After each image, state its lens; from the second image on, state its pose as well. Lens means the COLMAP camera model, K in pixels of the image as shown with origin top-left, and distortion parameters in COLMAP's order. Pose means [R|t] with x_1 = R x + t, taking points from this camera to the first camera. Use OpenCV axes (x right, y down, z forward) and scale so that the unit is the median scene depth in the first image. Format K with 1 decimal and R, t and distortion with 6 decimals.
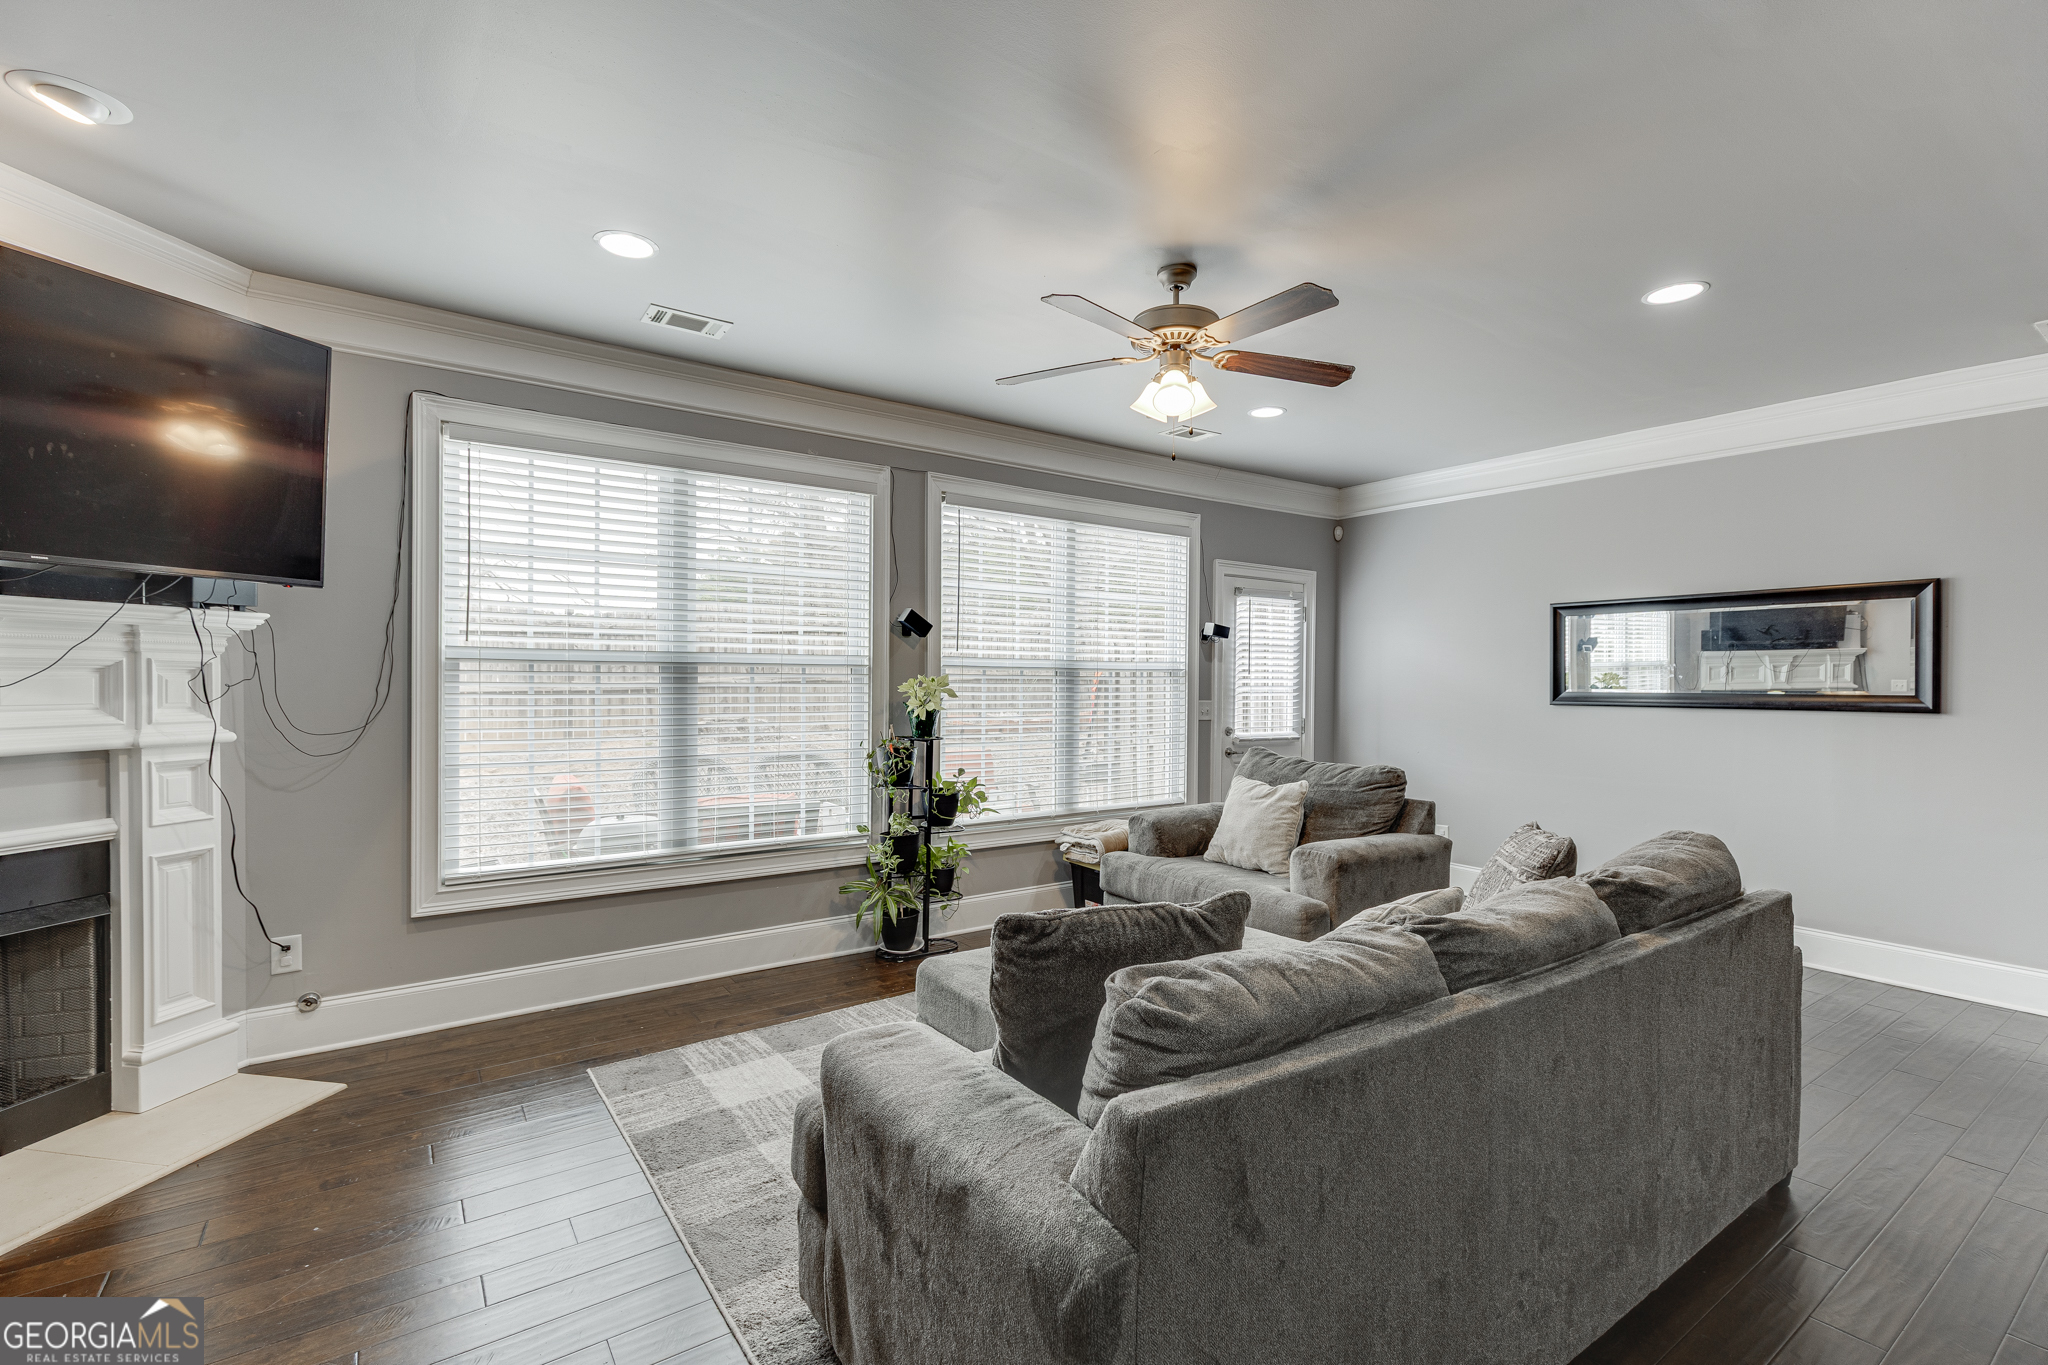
lens RADIAL K [[917.1, 0, 1040.4], [0, 917.1, 673.3], [0, 0, 1]] dist [0.001721, -0.001135]
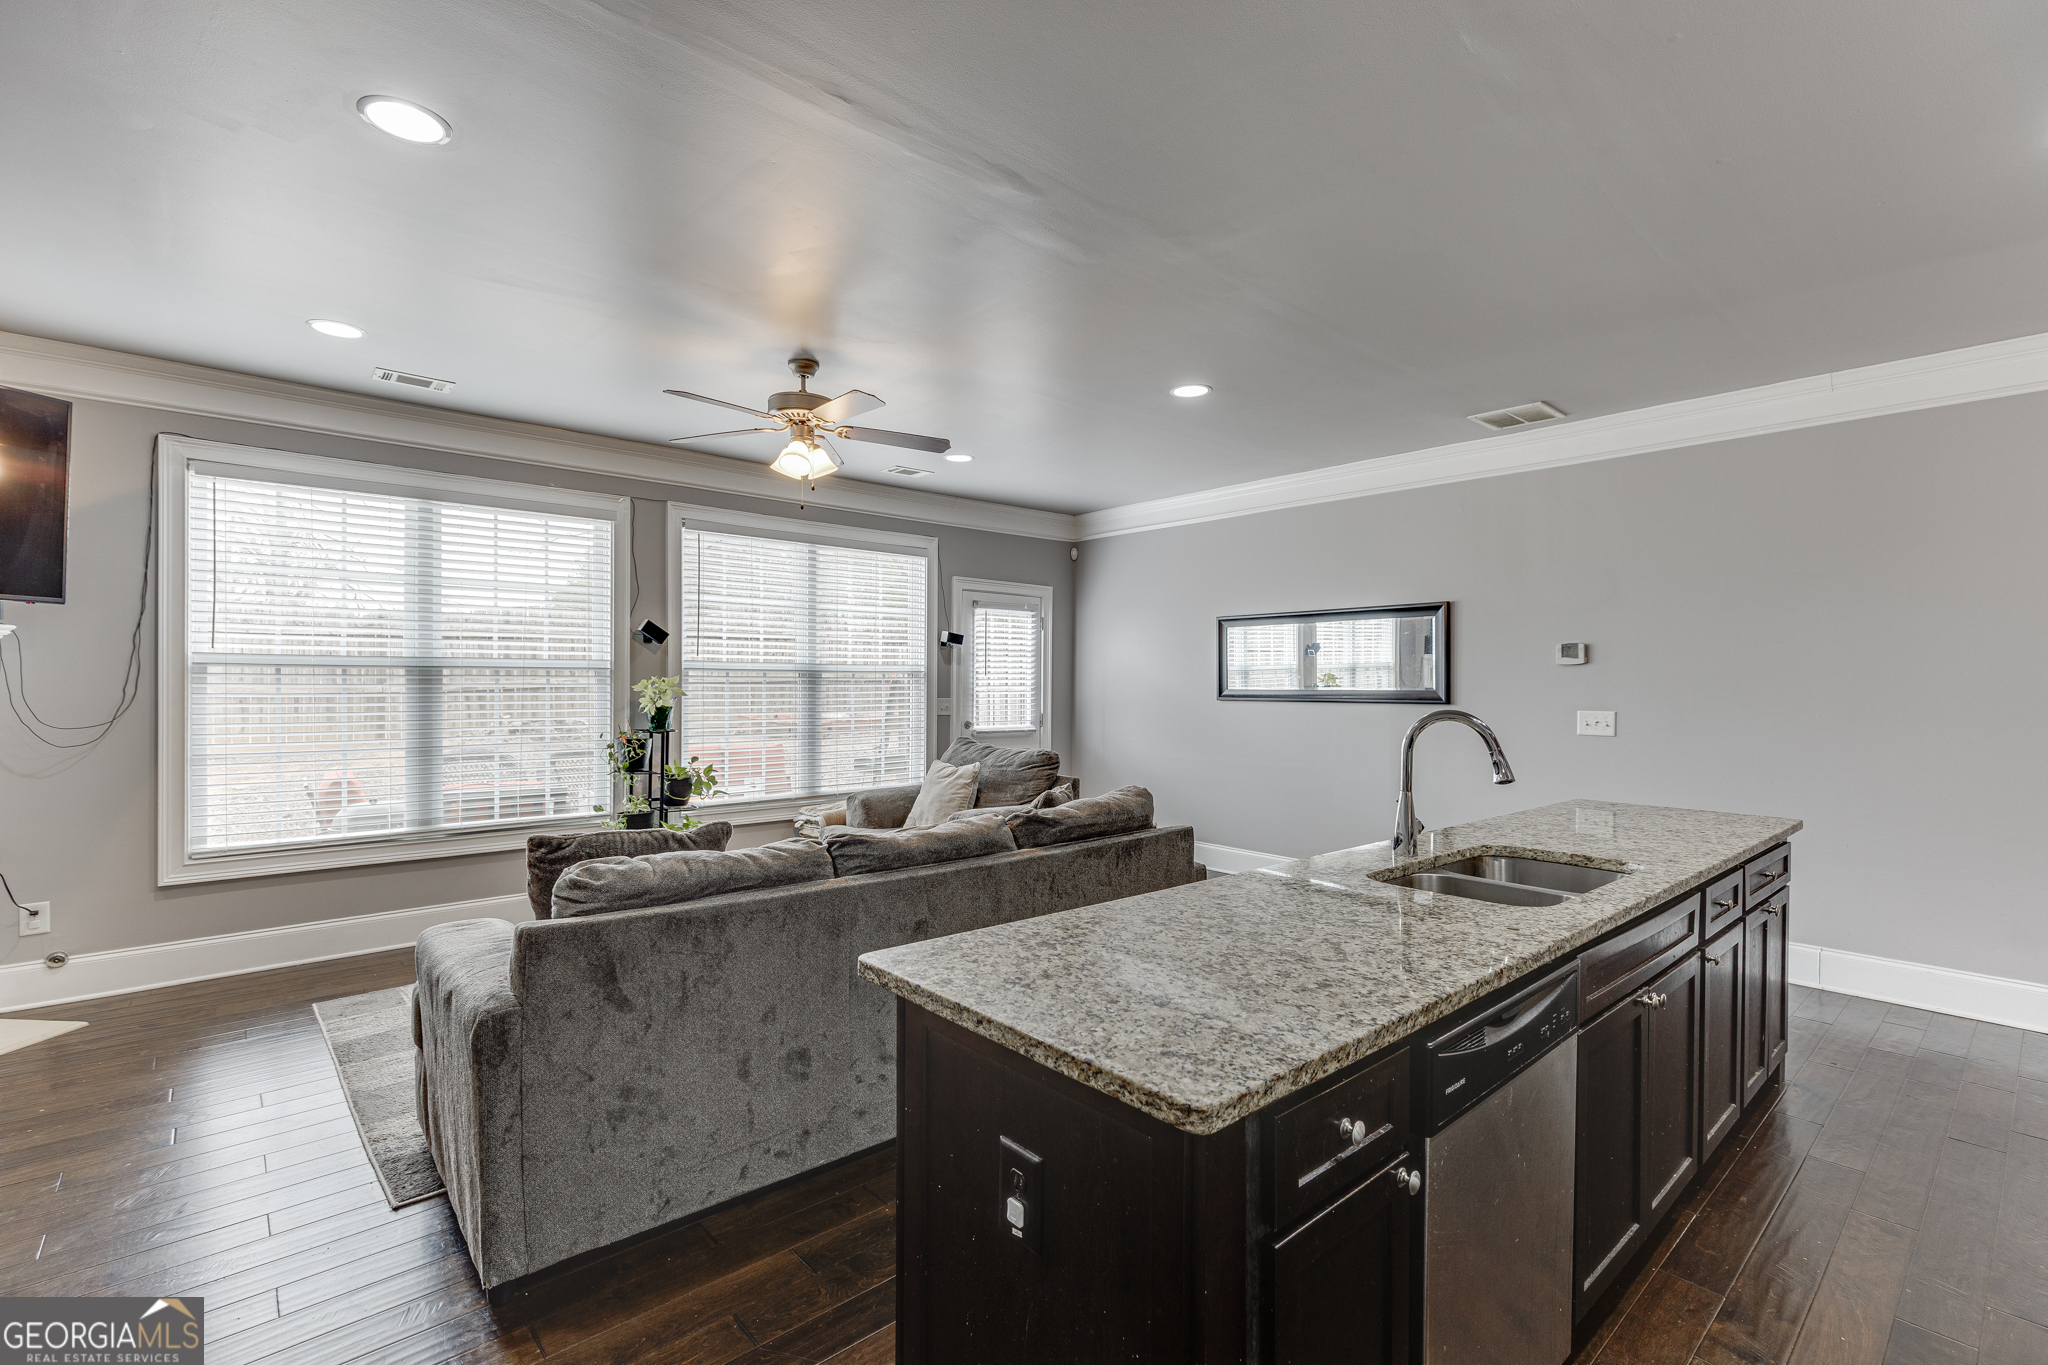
lens RADIAL K [[917.1, 0, 1048.1], [0, 917.1, 673.7], [0, 0, 1]] dist [0.001721, -0.001135]
pose [[0.993187, -0.001670, 0.116518, 0.274932], [0.001743, 0.999998, -0.000521, -0.000372], [-0.116517, 0.000721, 0.993188, -0.262092]]
